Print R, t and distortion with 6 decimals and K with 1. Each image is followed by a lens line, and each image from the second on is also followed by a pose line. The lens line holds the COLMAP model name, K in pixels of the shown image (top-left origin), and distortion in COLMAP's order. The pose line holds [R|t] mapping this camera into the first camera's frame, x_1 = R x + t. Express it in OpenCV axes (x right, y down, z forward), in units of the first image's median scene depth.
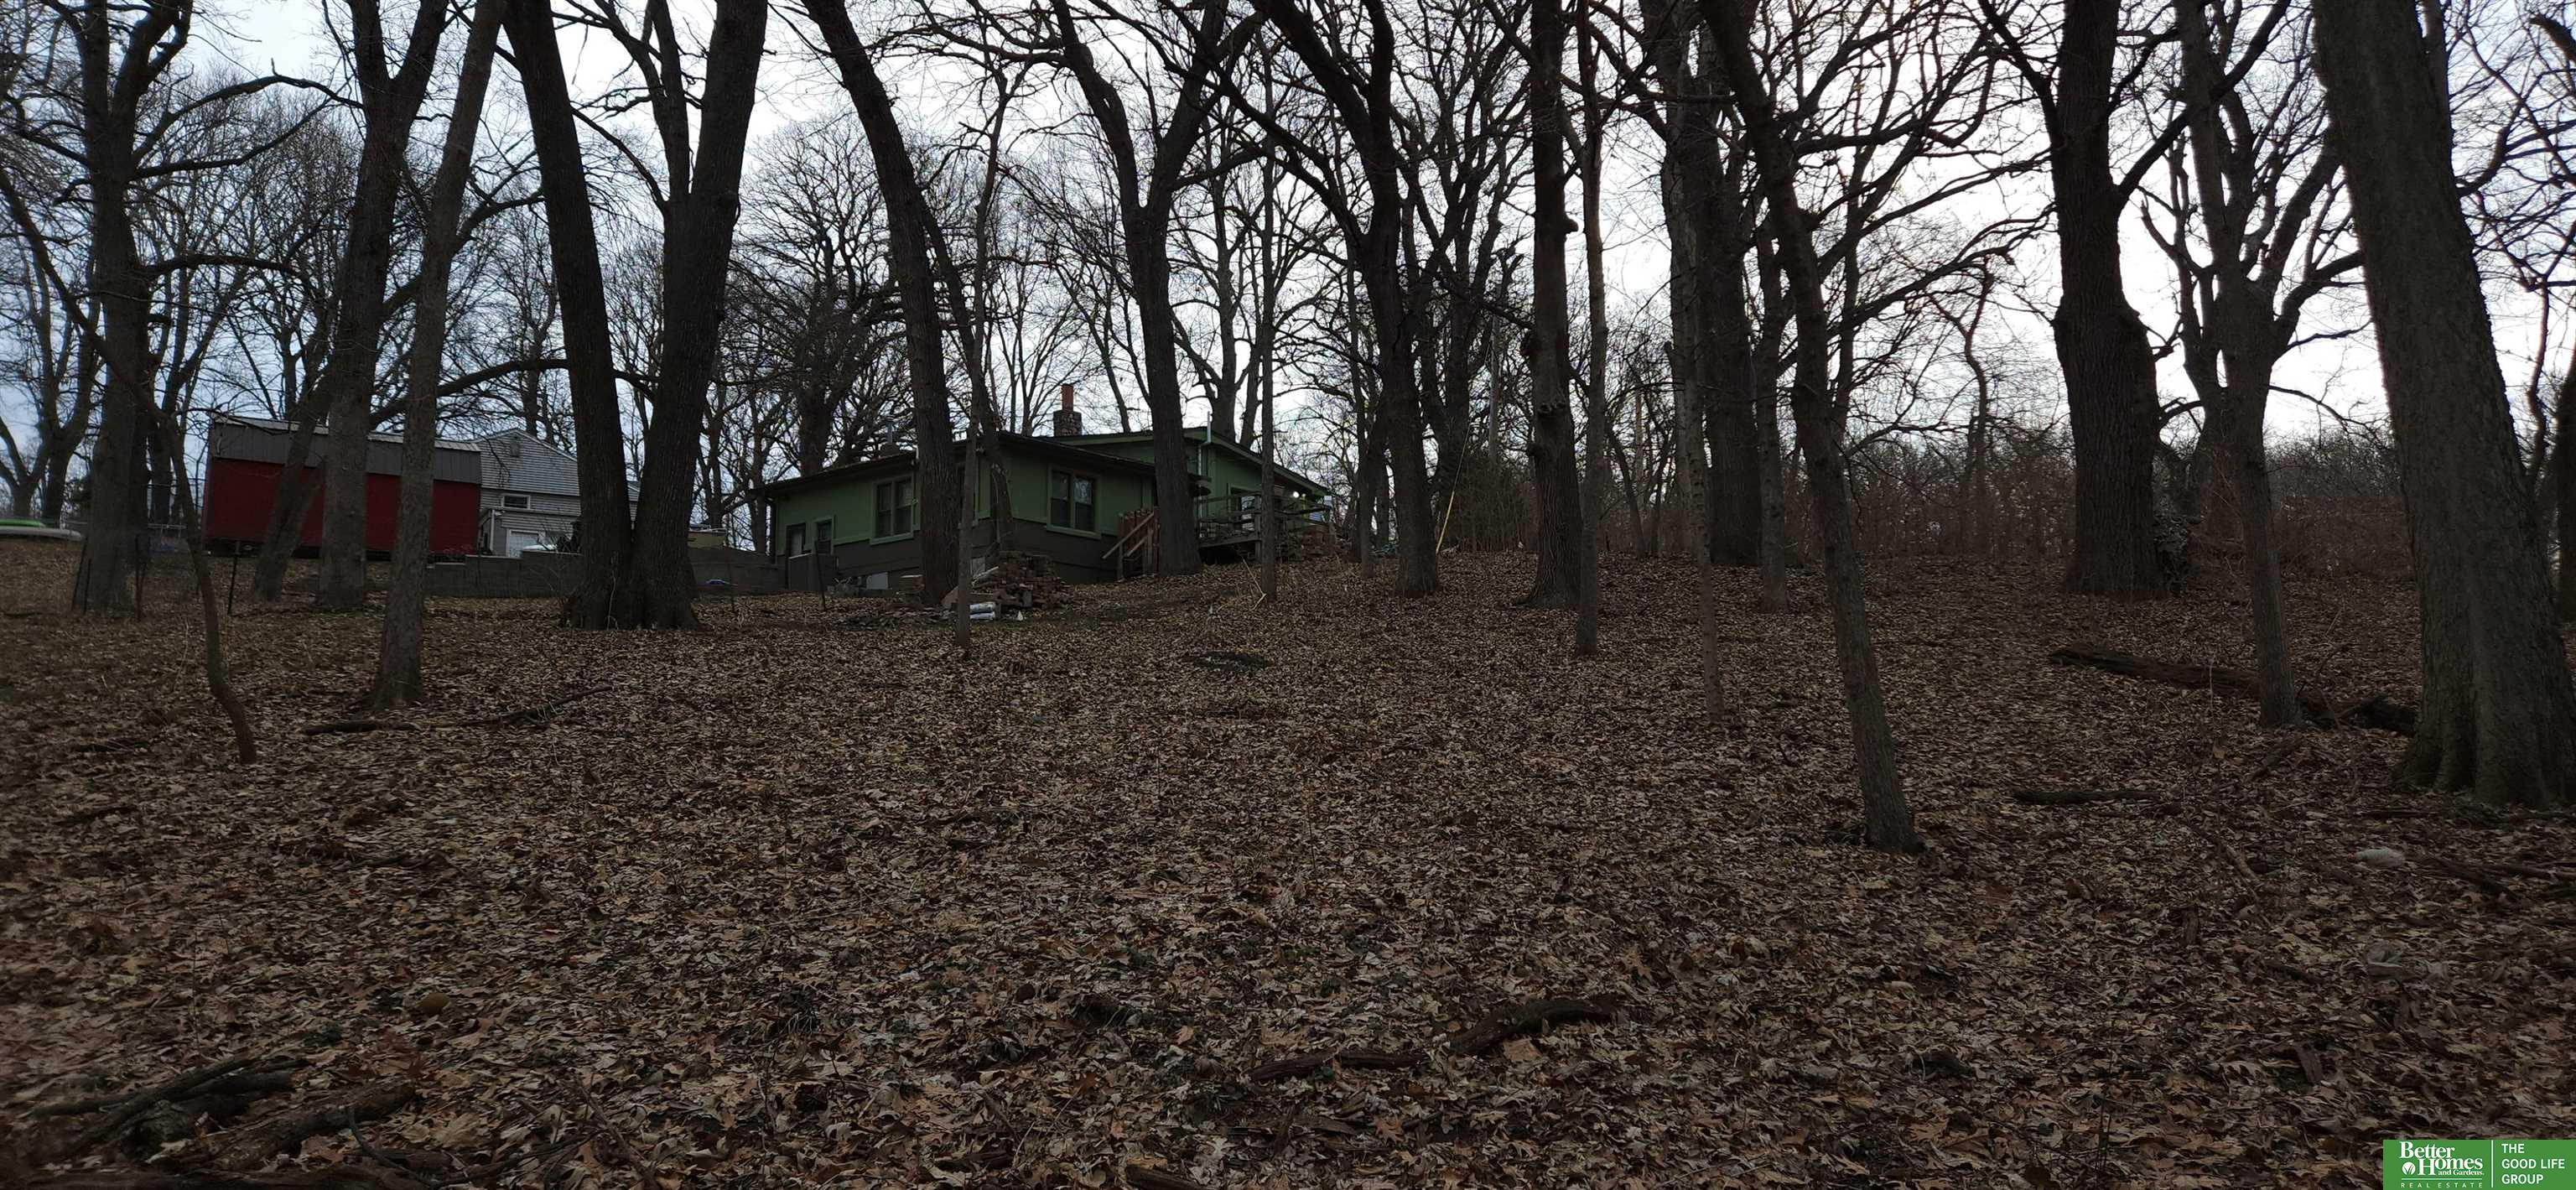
lens RADIAL K [[1669.9, 0, 1273.8], [0, 1669.9, 598.1], [0, 0, 1]] dist [0.093872, -0.090487]
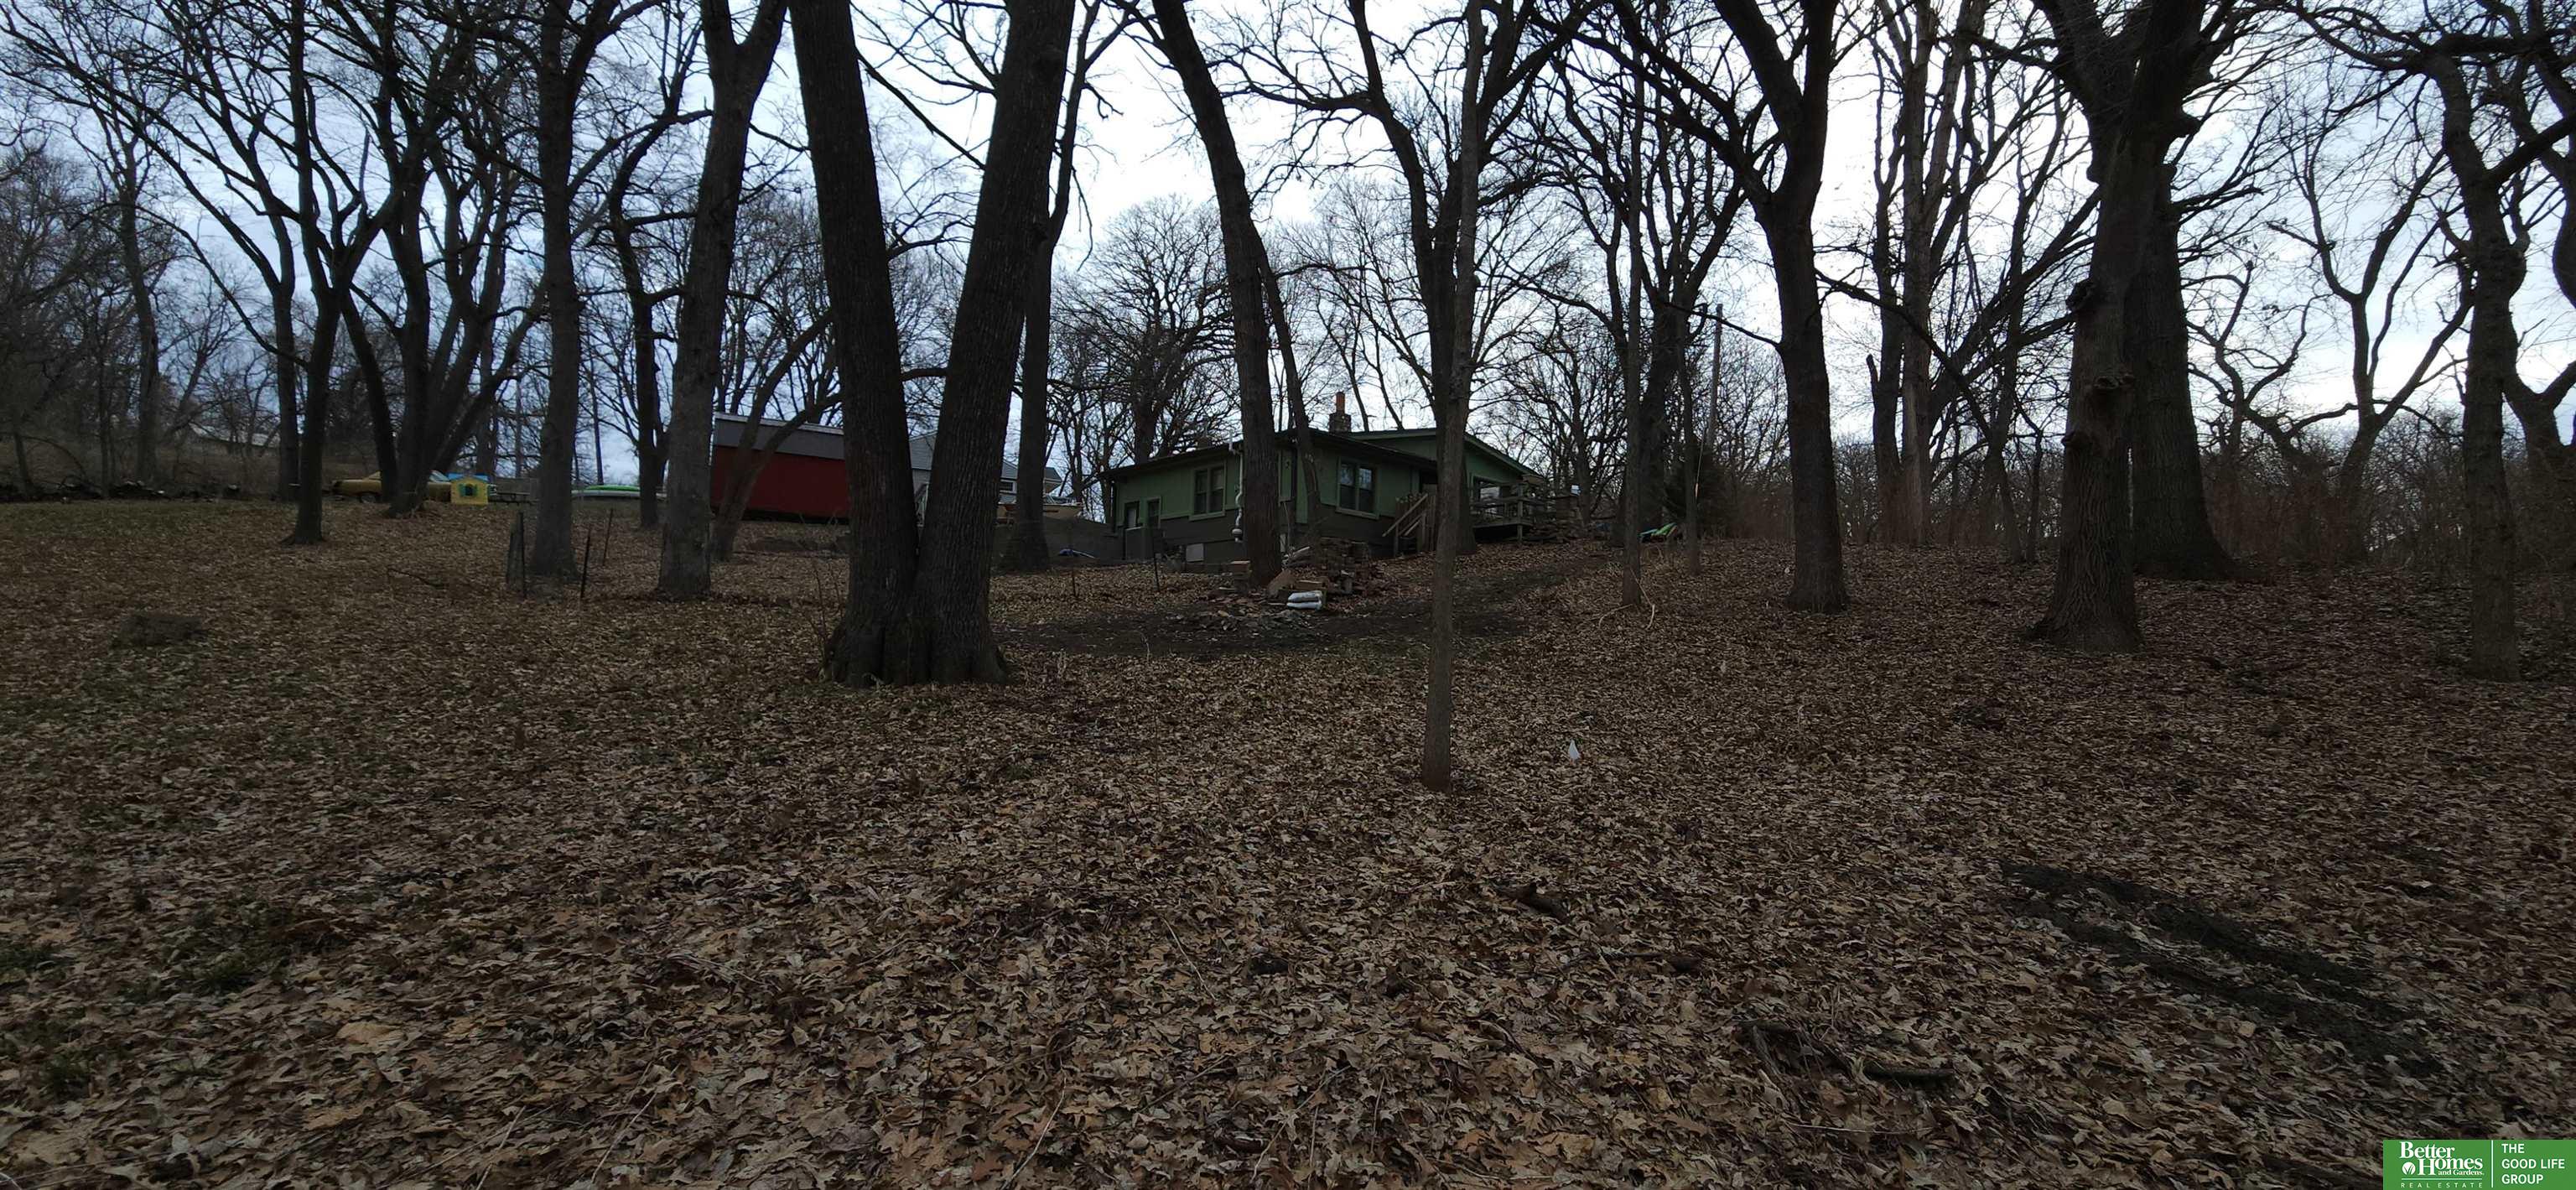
lens RADIAL K [[1035.9, 0, 1275.1], [0, 1035.9, 627.9], [0, 0, 1]] dist [-0.002321, -0.000240]
pose [[0.990323, 0.034966, -0.134305, -0.046854], [-0.023866, 0.996231, 0.083391, -0.011472], [0.136714, -0.079379, 0.987425, 0.160769]]
